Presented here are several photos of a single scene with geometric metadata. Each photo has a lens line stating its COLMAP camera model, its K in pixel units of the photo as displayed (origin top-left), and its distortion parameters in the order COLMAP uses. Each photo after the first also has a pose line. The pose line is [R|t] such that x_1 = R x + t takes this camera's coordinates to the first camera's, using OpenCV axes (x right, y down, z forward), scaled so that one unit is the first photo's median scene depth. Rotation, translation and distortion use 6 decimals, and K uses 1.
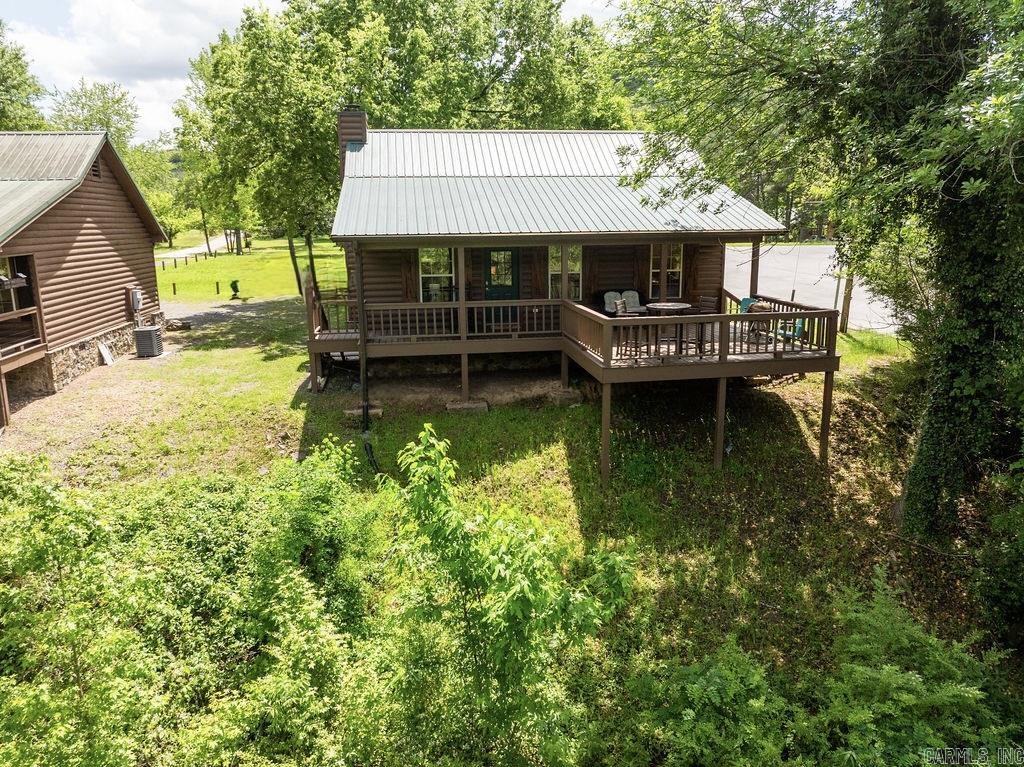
lens RADIAL K [[718.3, 0, 512.0], [0, 718.3, 383.5], [0, 0, 1]] dist [-0.002230, -0.000190]
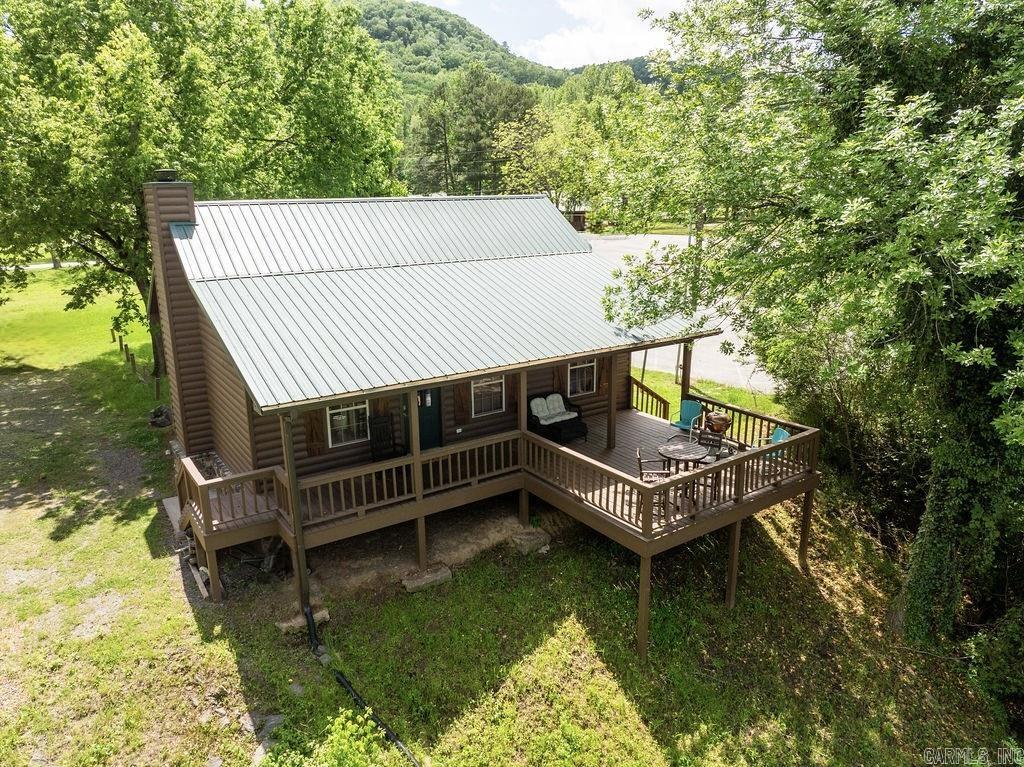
lens RADIAL K [[704.4, 0, 512.0], [0, 704.4, 383.5], [0, 0, 1]] dist [-0.055122, 0.030184]
pose [[0.901070, -0.111220, 0.419169, -0.289612], [0.096689, 0.993748, 0.055827, -0.225337], [-0.422757, -0.009775, 0.906190, 0.249308]]
